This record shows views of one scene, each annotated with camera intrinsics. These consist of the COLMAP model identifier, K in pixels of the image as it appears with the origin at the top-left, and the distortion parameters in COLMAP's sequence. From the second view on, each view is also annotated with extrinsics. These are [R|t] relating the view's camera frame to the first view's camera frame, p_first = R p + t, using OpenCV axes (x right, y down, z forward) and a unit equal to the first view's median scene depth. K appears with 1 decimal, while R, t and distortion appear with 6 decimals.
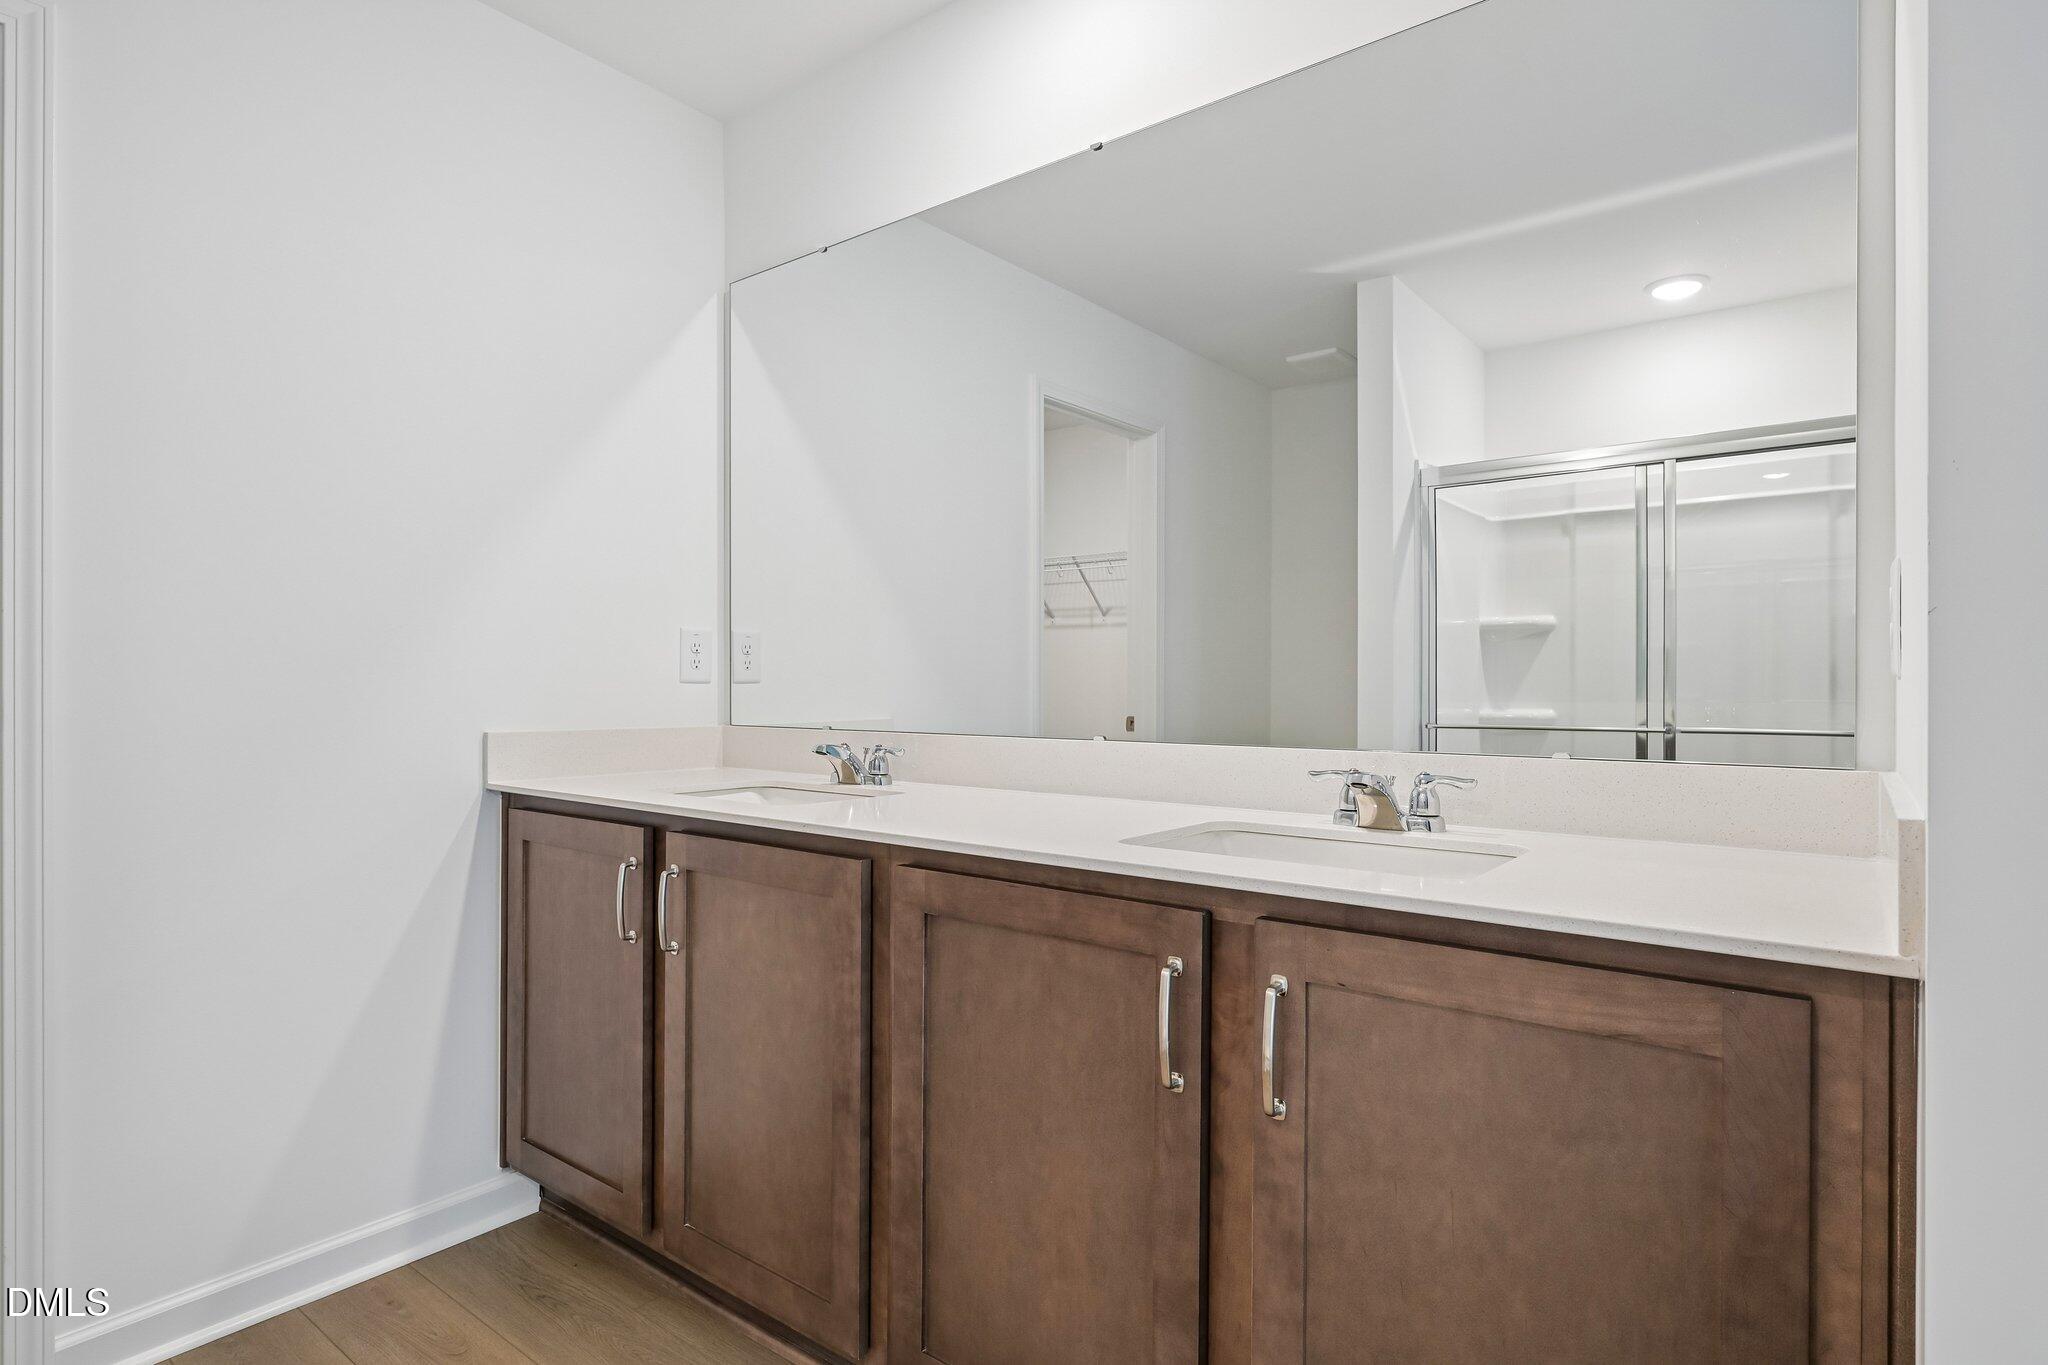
lens RADIAL K [[1072.7, 0, 1024.0], [0, 1072.7, 682.5], [0, 0, 1]] dist [-0.001086, 0.000045]
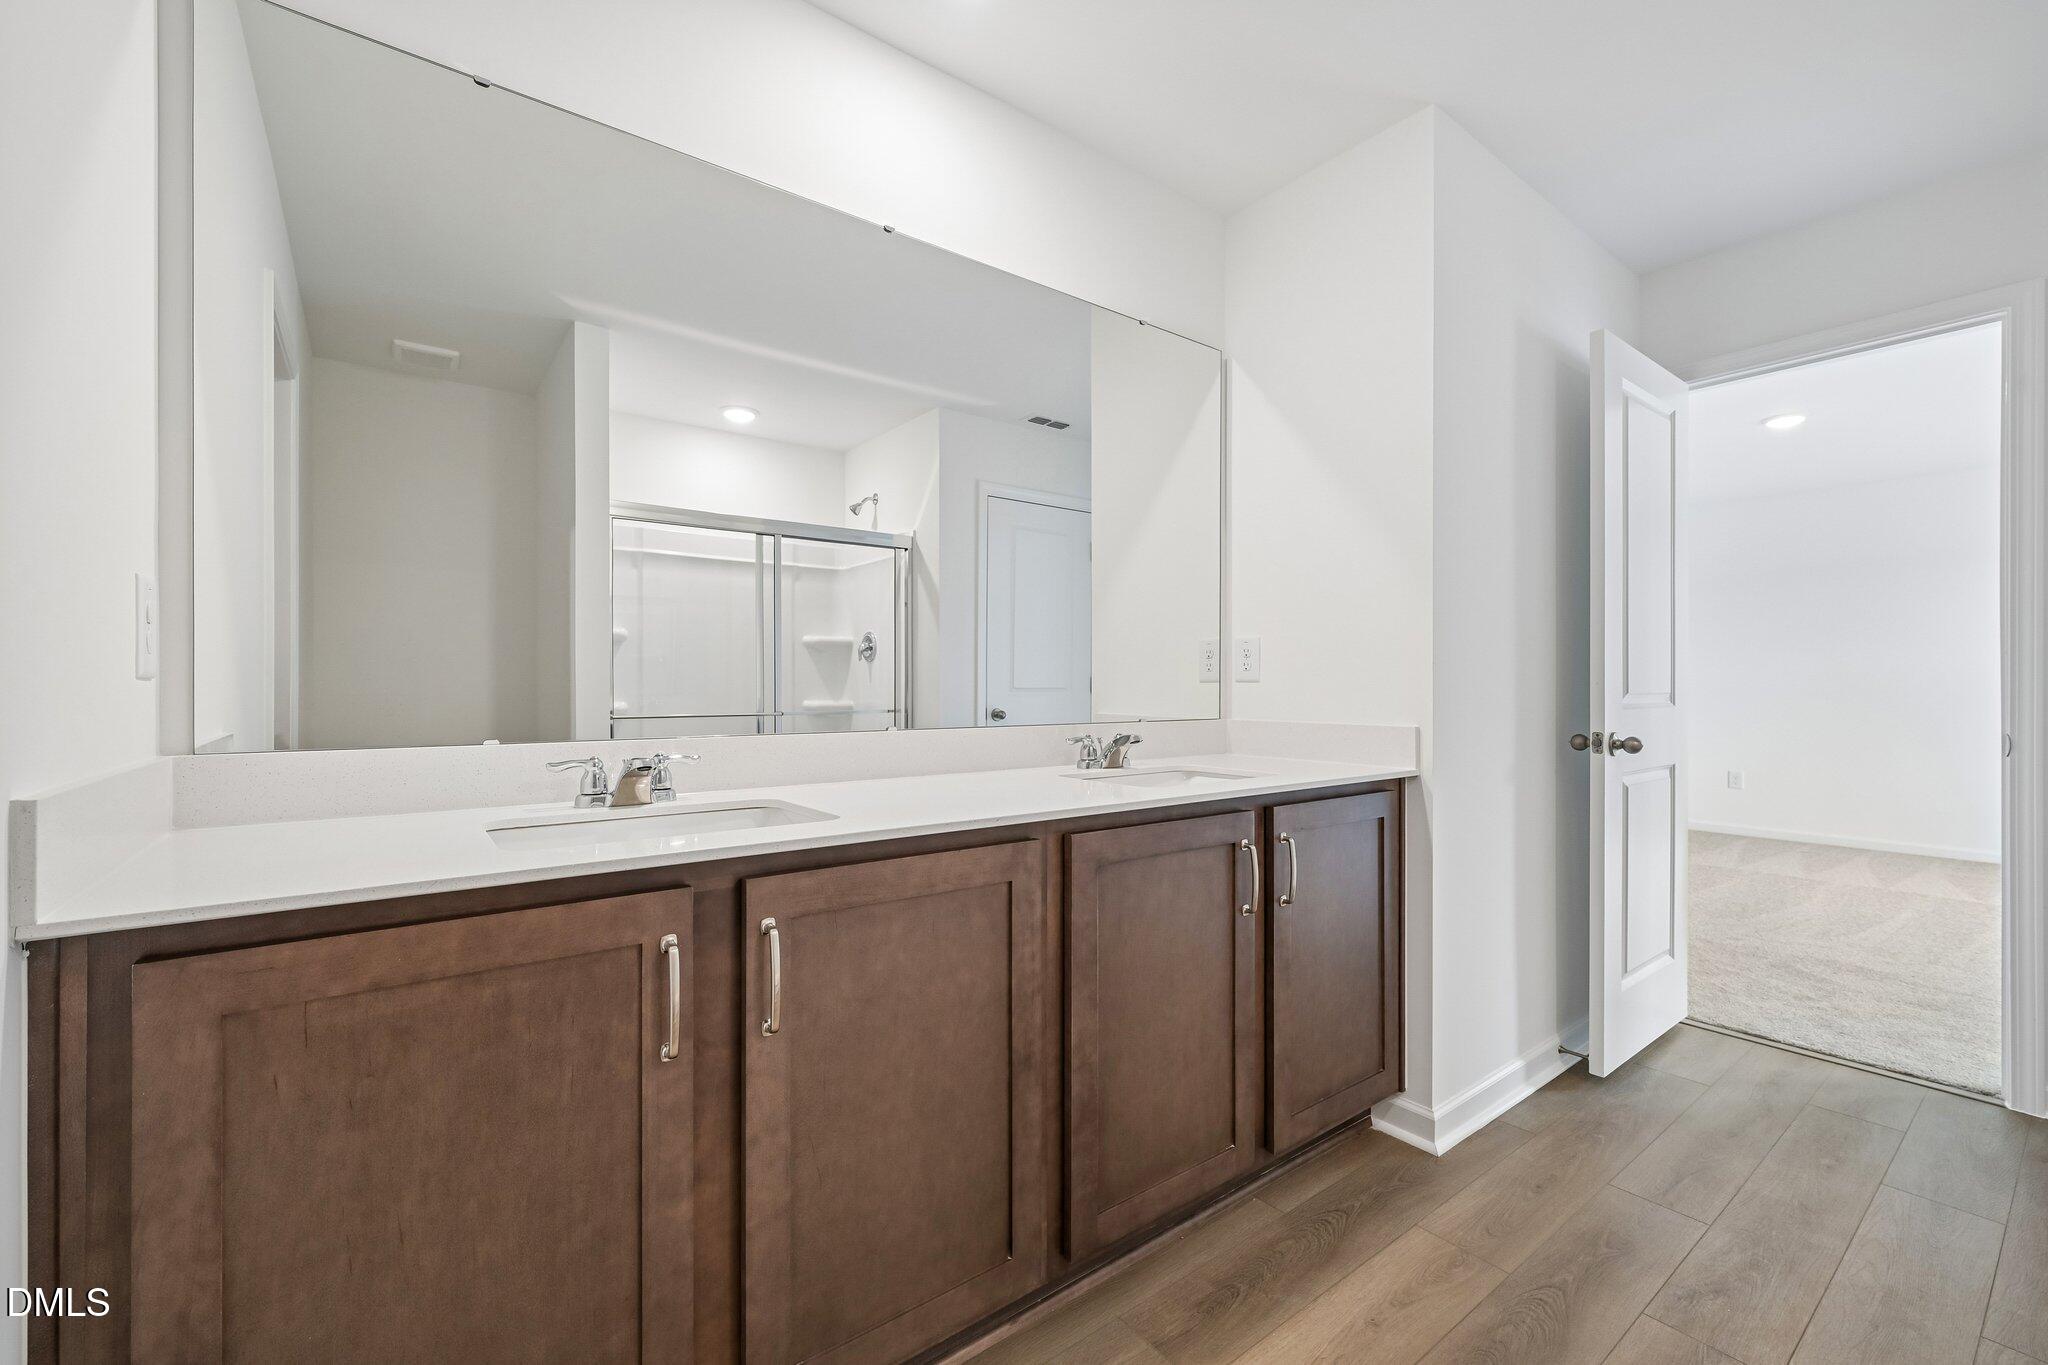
lens RADIAL K [[843.9, 0, 1024.0], [0, 843.9, 682.5], [0, 0, 1]] dist [-0.000200, -0.000068]
pose [[0.251630, 0.000931, 0.967823, -0.741367], [-0.005109, 0.999987, 0.000366, -0.000135], [-0.967810, -0.005037, 0.251632, 0.577265]]
